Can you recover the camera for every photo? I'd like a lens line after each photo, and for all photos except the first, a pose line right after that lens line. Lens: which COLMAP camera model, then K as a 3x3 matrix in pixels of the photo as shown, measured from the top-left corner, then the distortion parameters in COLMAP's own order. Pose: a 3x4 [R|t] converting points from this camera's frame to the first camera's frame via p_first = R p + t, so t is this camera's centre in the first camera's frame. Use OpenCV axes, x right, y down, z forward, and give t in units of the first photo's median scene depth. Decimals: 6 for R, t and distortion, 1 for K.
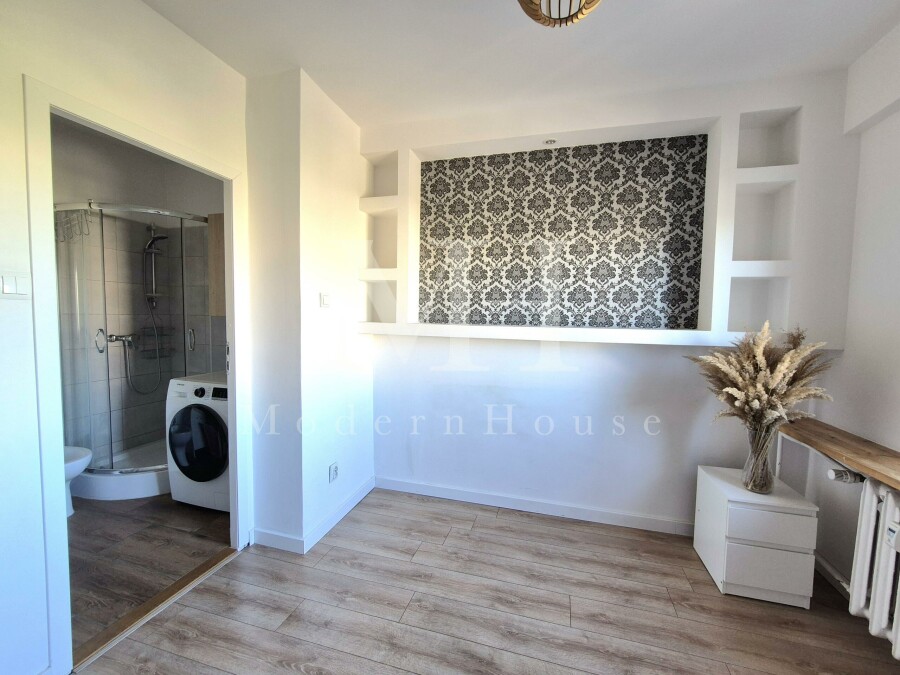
lens RADIAL K [[372.8, 0, 461.4], [0, 372.8, 336.7], [0, 0, 1]] dist [0.000830, 0.001037]
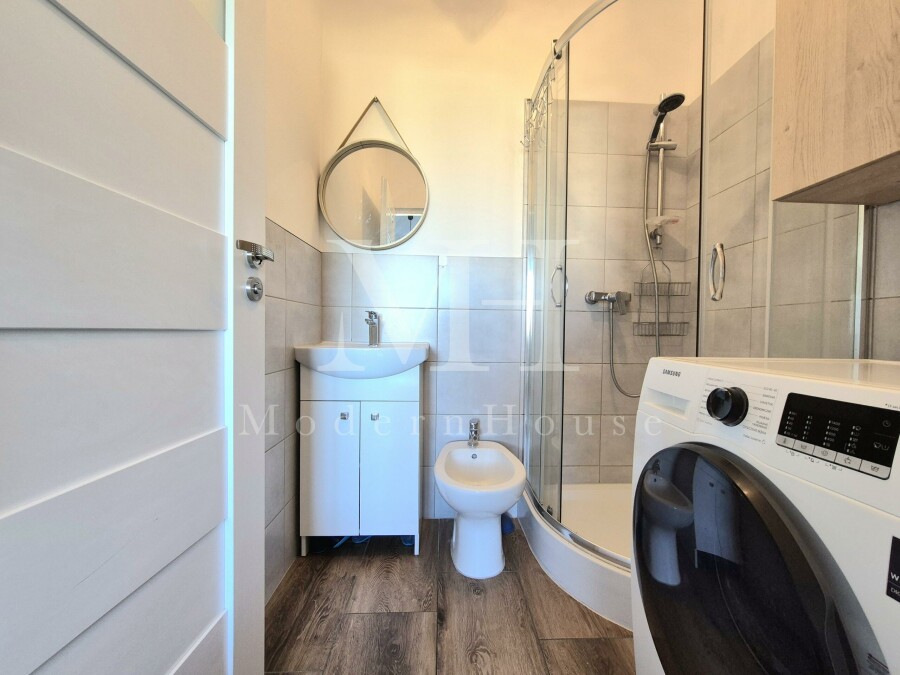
lens RADIAL K [[372.8, 0, 461.4], [0, 372.8, 336.7], [0, 0, 1]] dist [0.000830, 0.001037]
pose [[0.333520, 0.033732, -0.942139, -0.567631], [-0.060356, 0.998074, 0.014368, 0.120410], [0.940809, 0.052072, 0.334914, 0.807192]]
